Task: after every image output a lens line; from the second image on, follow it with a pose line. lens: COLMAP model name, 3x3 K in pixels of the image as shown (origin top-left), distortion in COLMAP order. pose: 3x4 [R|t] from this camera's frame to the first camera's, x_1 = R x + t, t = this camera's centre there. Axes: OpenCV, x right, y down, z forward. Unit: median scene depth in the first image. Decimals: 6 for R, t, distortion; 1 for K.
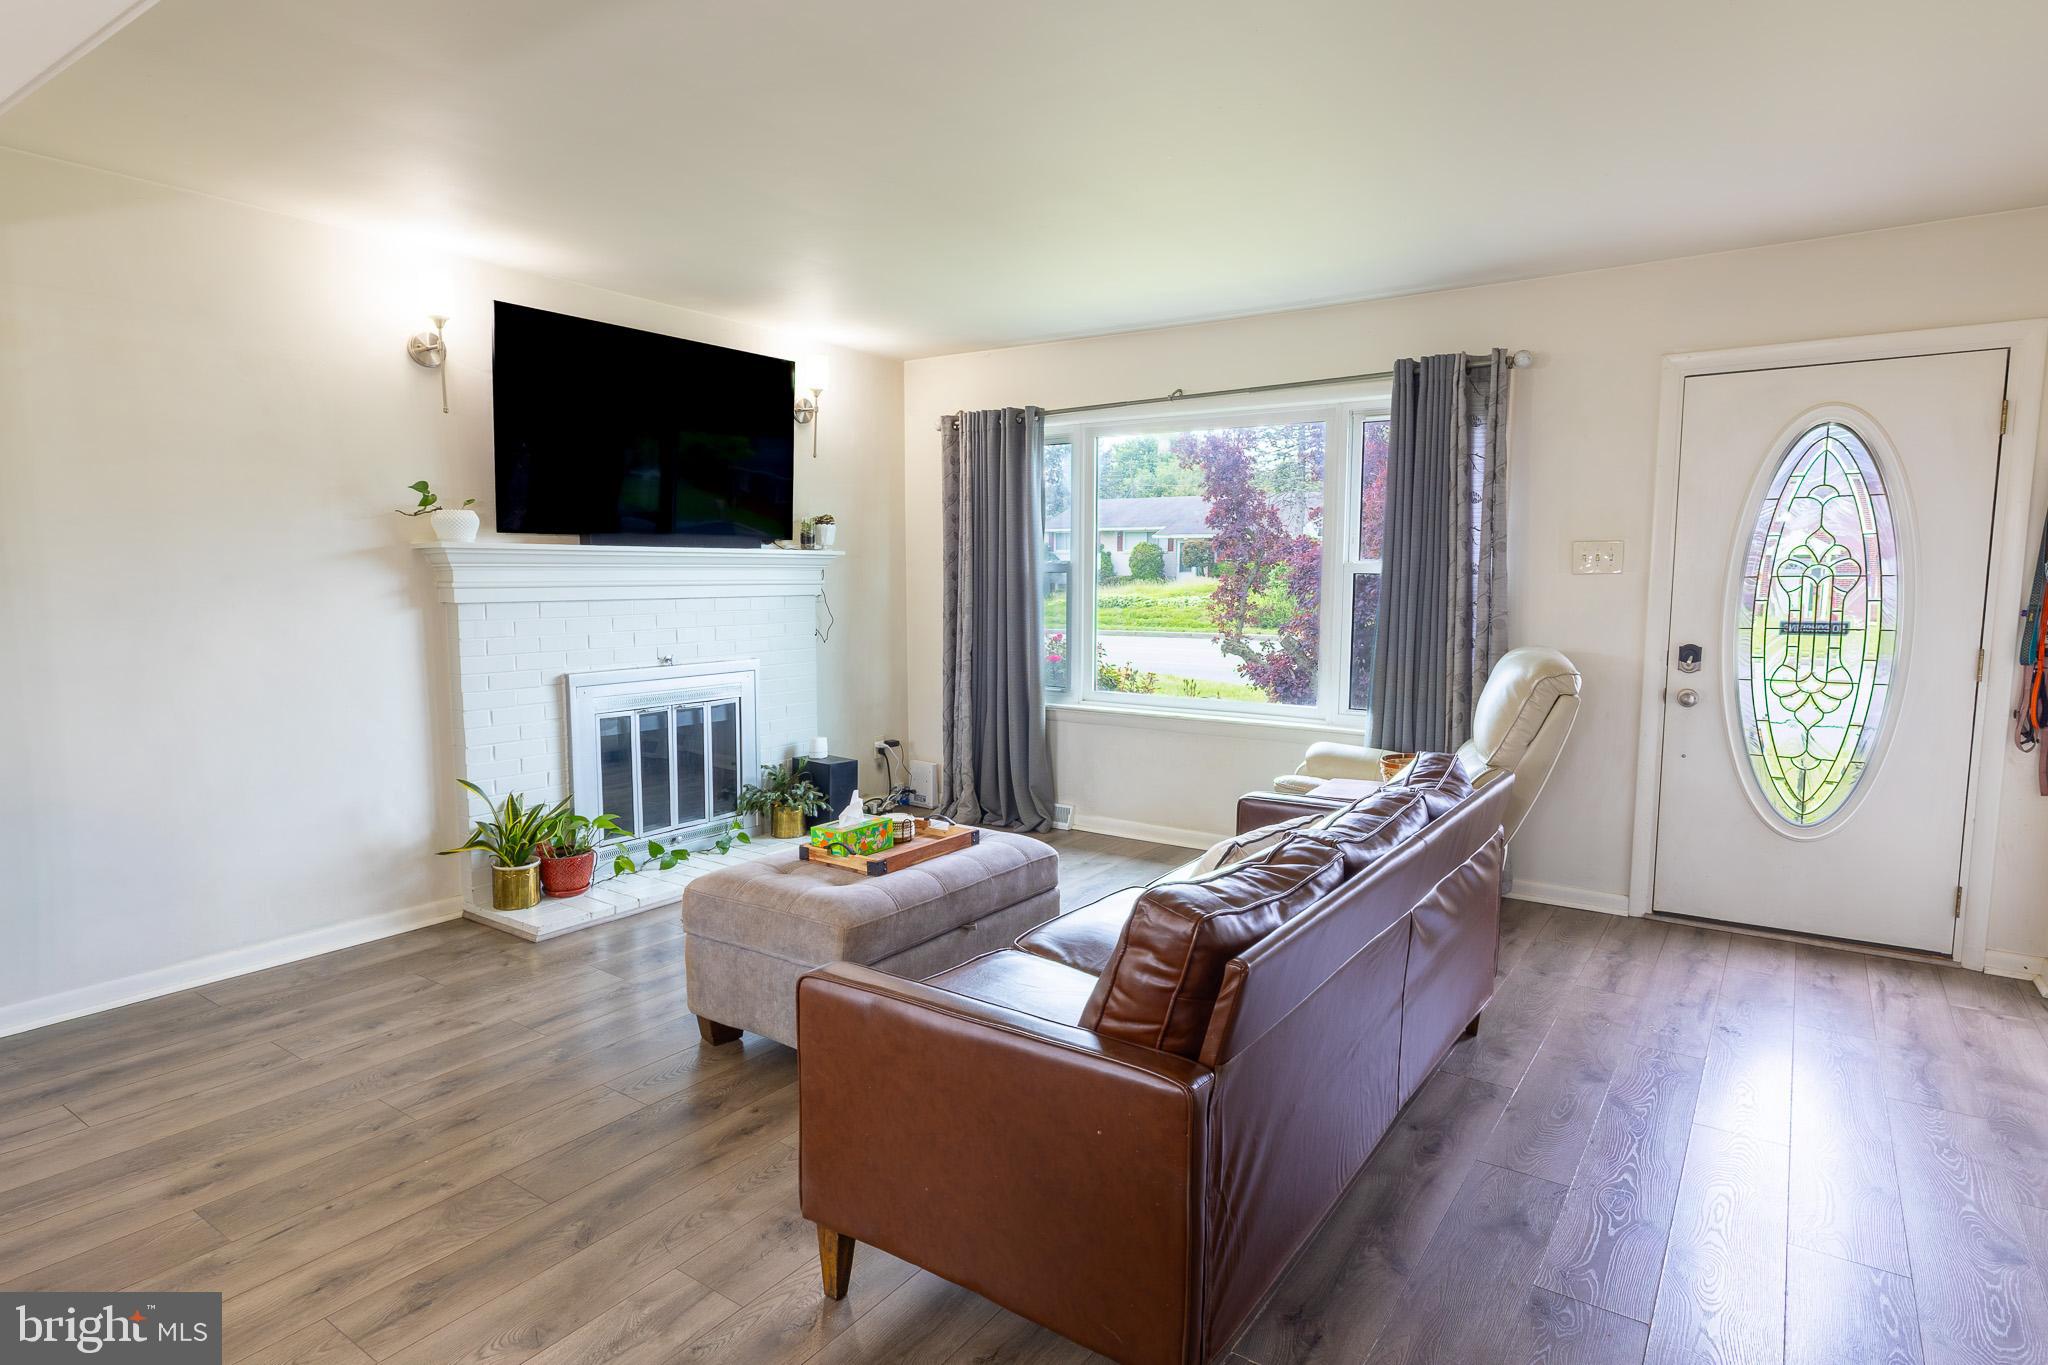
lens RADIAL K [[1112.5, 0, 1018.3], [0, 1112.5, 684.6], [0, 0, 1]] dist [-0.001209, 0.000006]
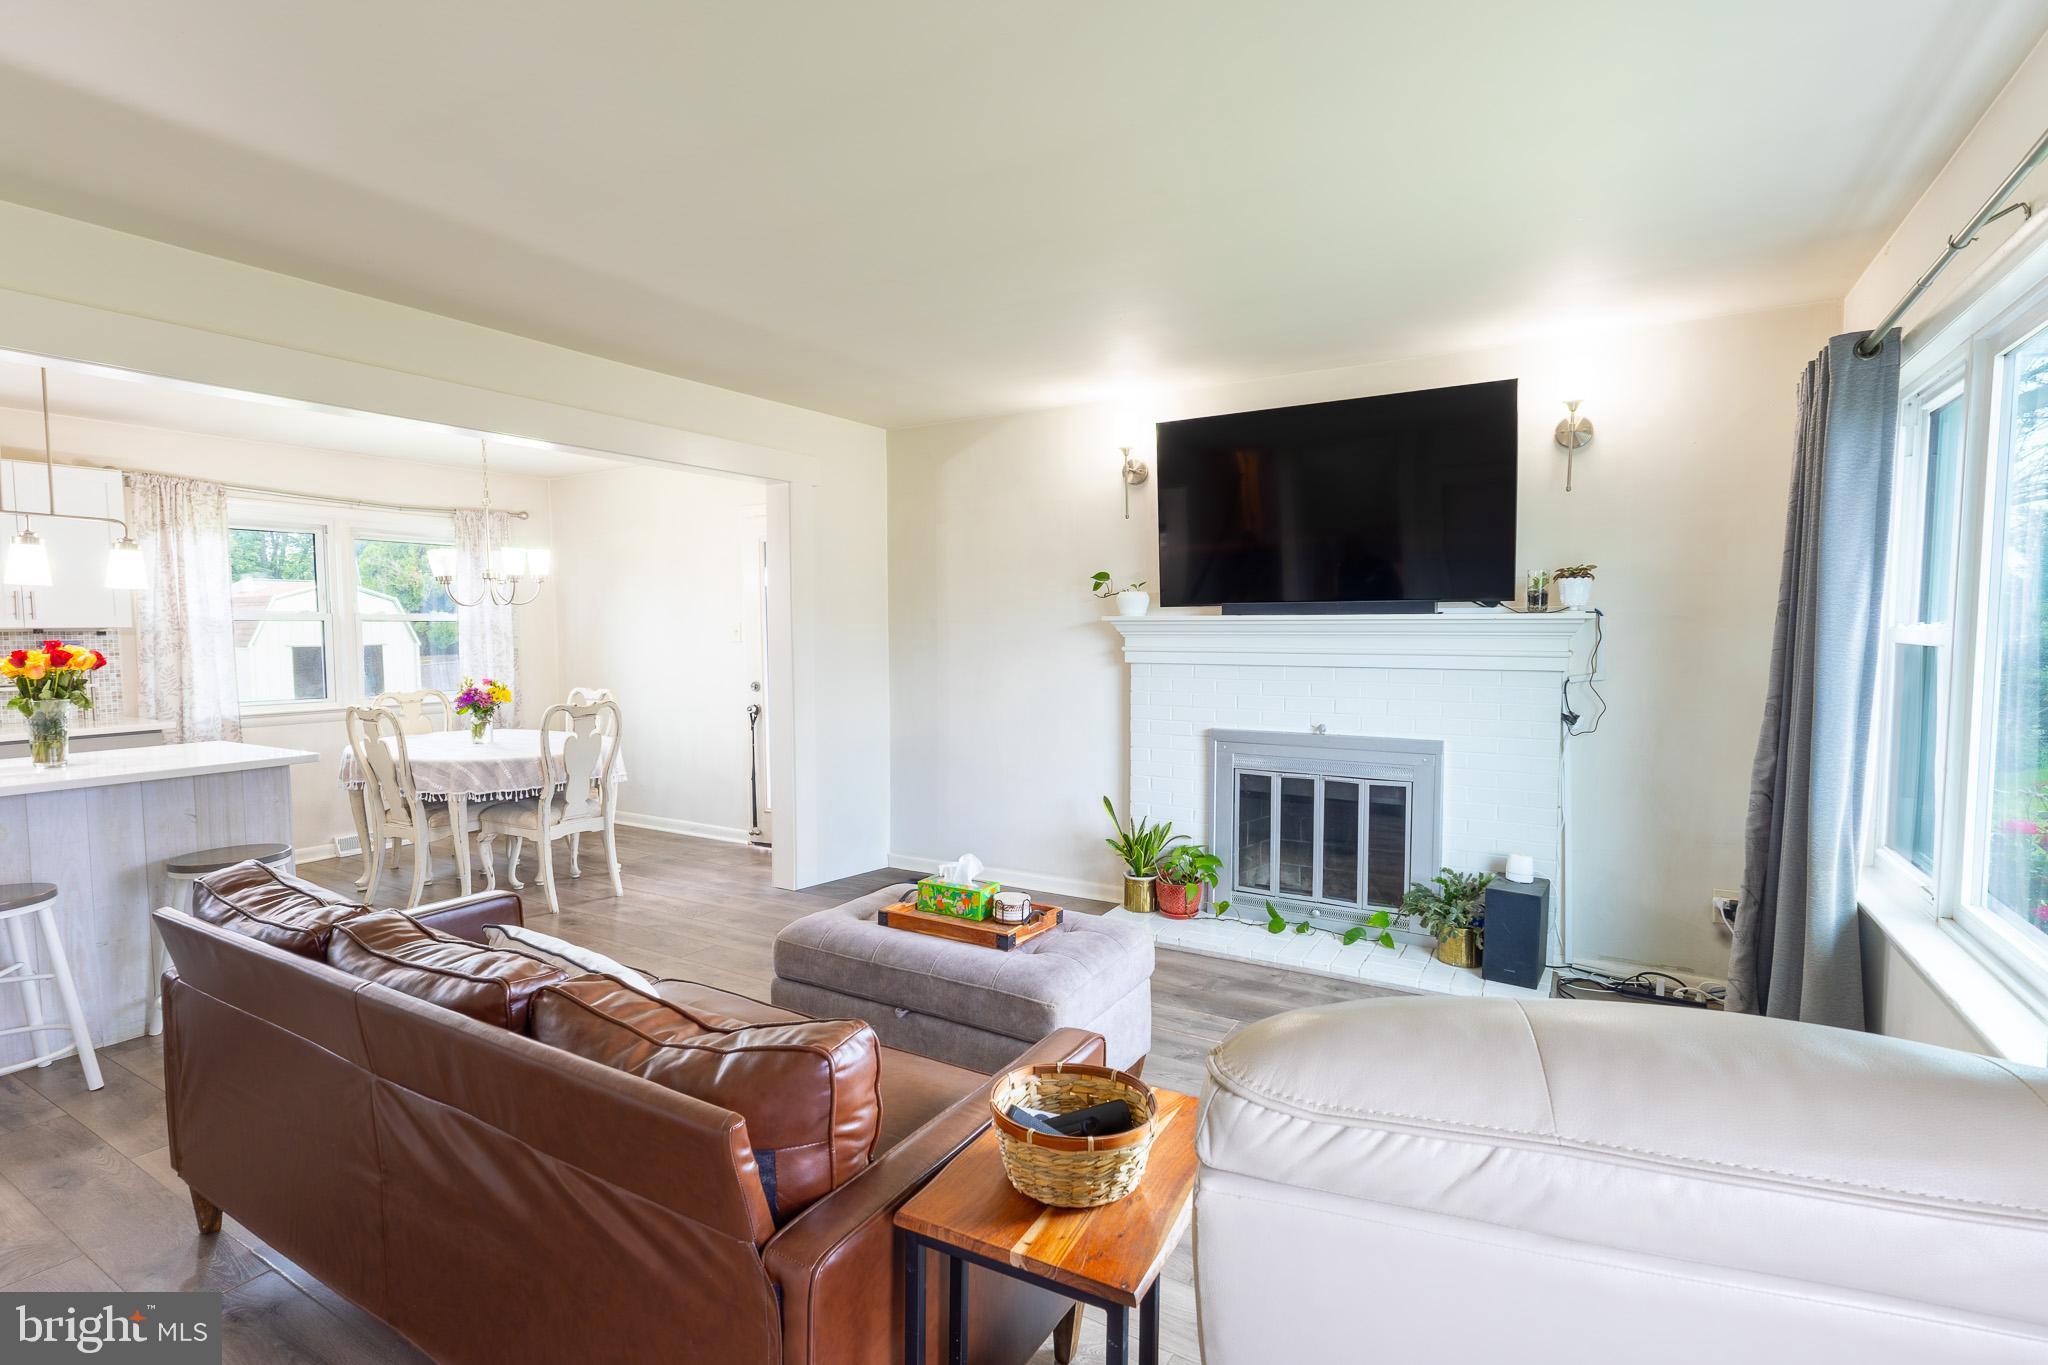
lens RADIAL K [[951.4, 0, 1017.6], [0, 951.4, 676.2], [0, 0, 1]] dist [0.012896, 0.000153]
pose [[0.090878, 0.046509, -0.994775, 0.526331], [-0.104326, 0.993857, 0.036935, -0.075354], [0.990382, 0.100424, 0.095172, 0.681974]]
